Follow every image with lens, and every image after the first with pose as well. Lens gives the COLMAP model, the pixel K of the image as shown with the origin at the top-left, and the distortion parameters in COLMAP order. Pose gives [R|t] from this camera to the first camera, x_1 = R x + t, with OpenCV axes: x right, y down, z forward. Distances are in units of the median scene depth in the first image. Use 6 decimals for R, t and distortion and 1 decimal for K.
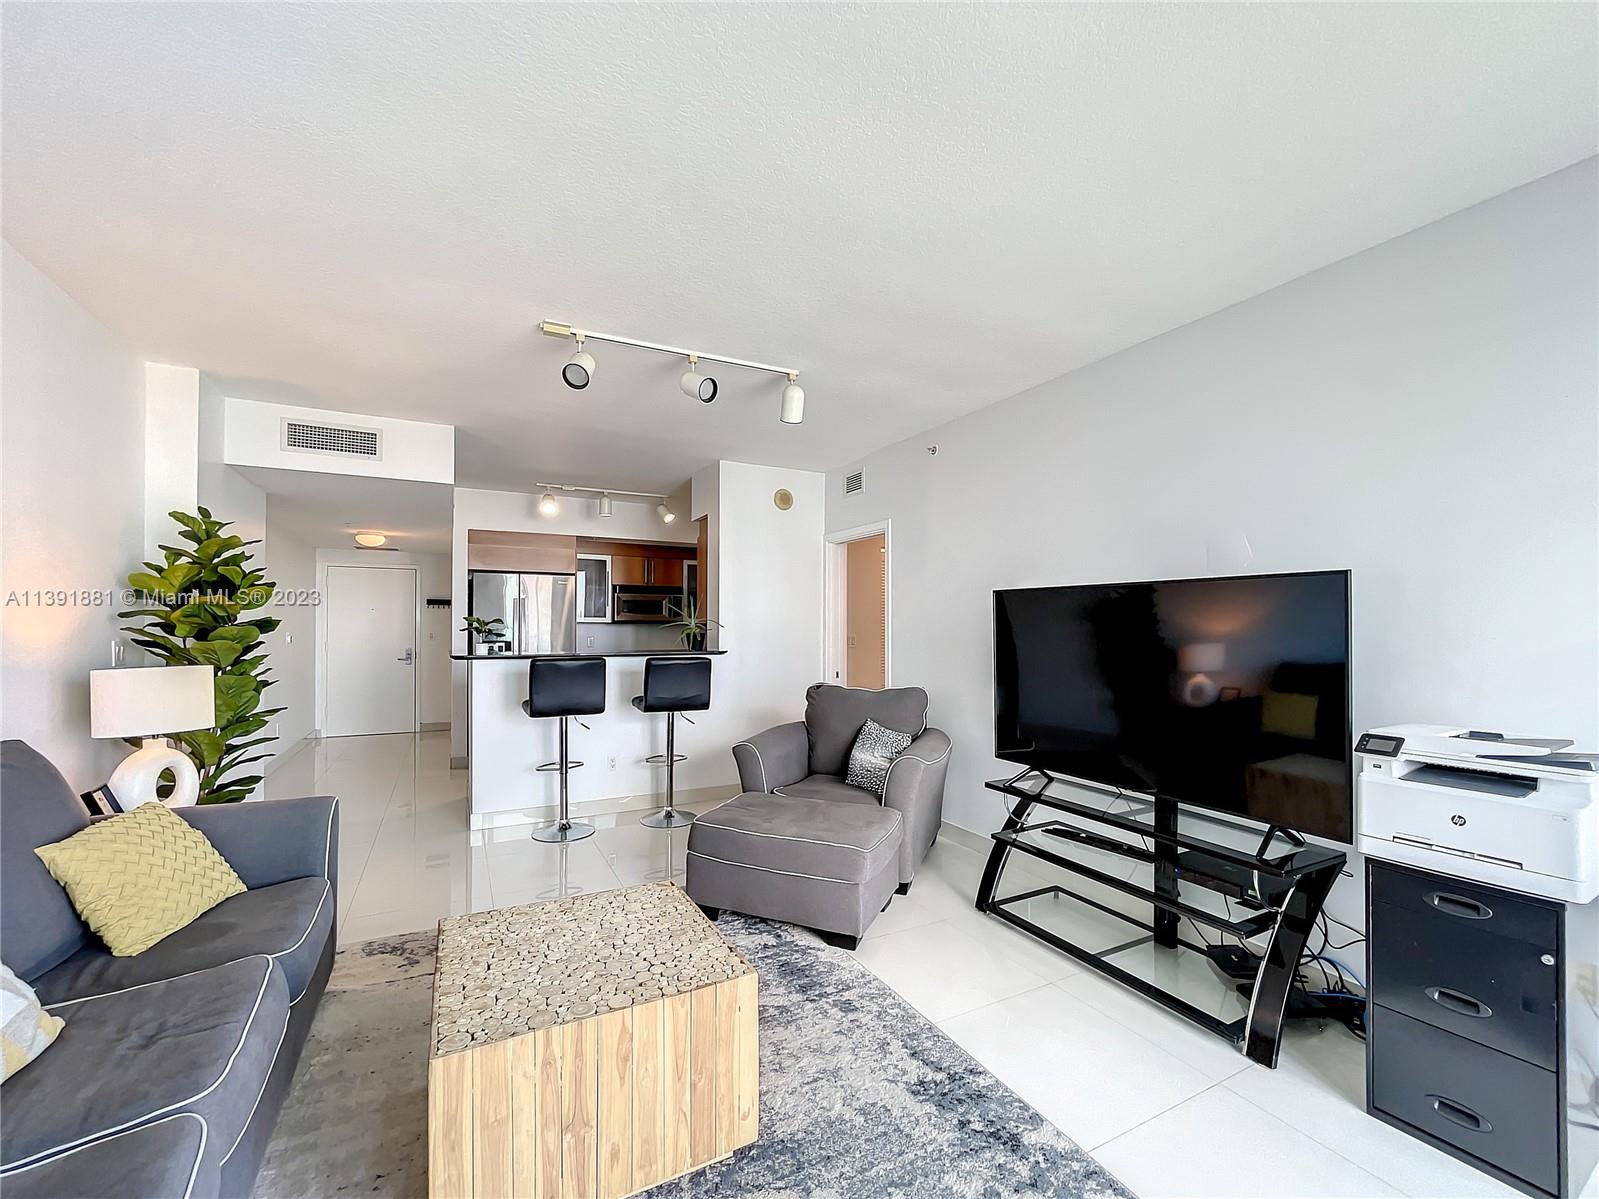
lens RADIAL K [[651.3, 0, 799.9], [0, 651.3, 613.3], [0, 0, 1]] dist [0.003442, 0.000164]
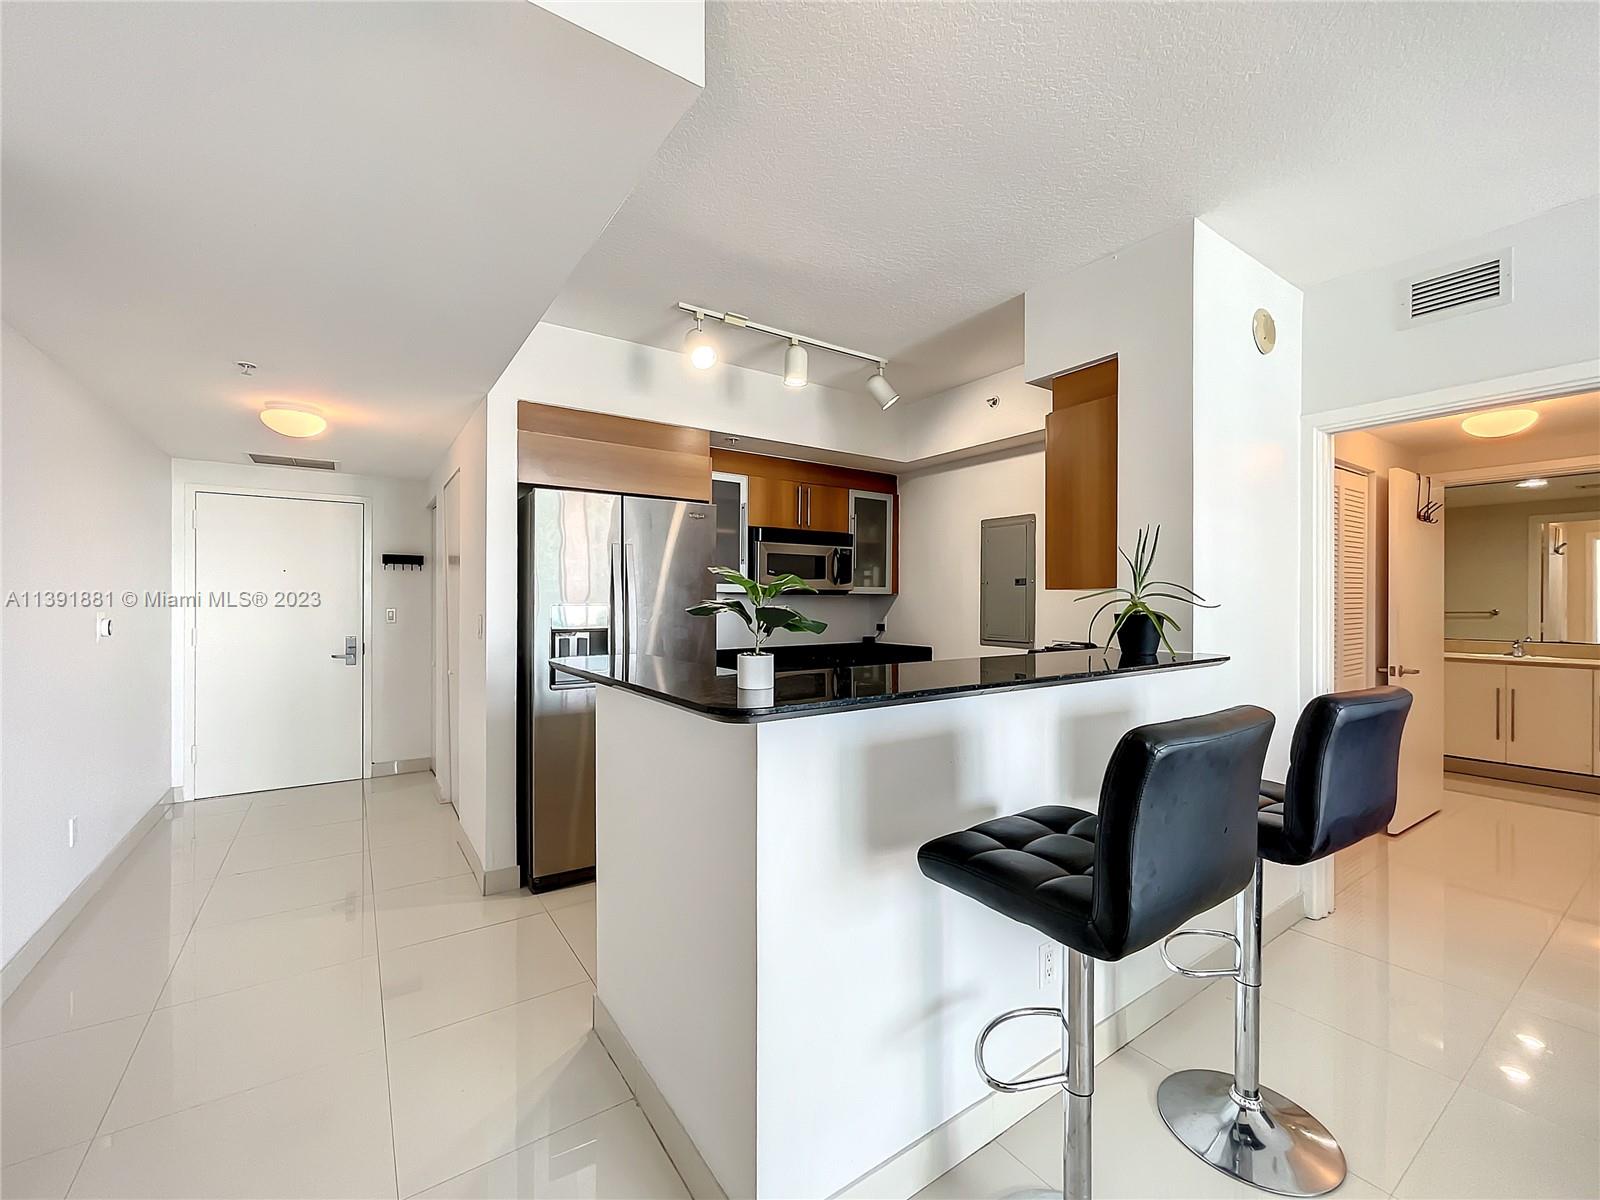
lens RADIAL K [[651.7, 0, 800.7], [0, 651.7, 594.6], [0, 0, 1]] dist [0.003442, 0.000164]
pose [[0.991784, 0.000461, 0.127923, -0.316411], [-0.001625, 0.999958, 0.008995, 0.010719], [-0.127914, -0.009129, 0.991743, 0.425855]]
